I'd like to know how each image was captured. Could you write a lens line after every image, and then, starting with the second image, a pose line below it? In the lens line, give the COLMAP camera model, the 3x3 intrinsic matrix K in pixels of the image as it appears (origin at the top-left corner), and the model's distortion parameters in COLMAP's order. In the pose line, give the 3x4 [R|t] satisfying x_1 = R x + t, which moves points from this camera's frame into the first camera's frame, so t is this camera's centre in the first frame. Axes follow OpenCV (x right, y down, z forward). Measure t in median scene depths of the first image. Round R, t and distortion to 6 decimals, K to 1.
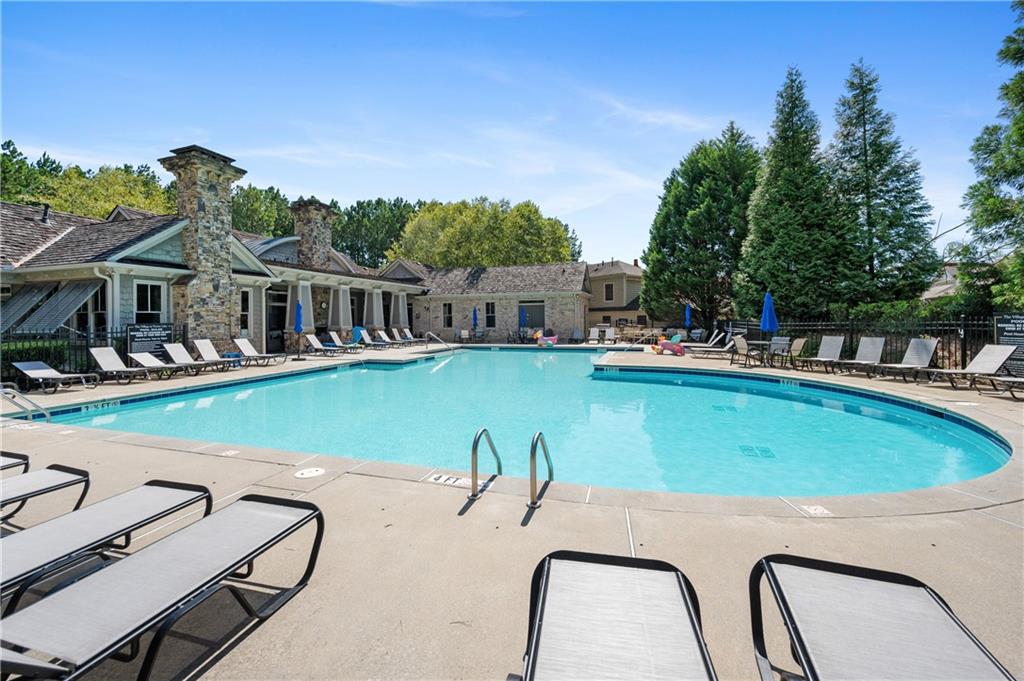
lens RADIAL K [[405.8, 0, 462.8], [0, 405.8, 338.2], [0, 0, 1]] dist [-0.000946, -0.000344]
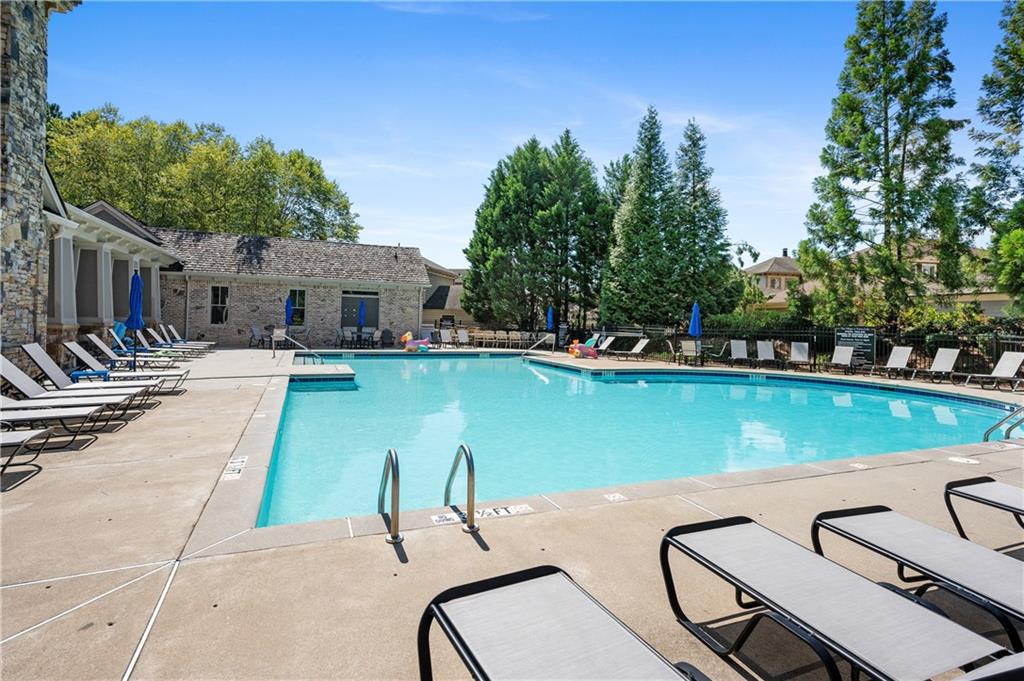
lens RADIAL K [[529.3, 0, 512.0], [0, 529.3, 340.5], [0, 0, 1]] dist [0.002201, 0.000239]
pose [[0.746606, 0.002702, 0.665261, -0.414132], [-0.001568, 0.999996, -0.002303, 0.000103], [-0.665264, 0.000677, 0.746608, 0.126847]]
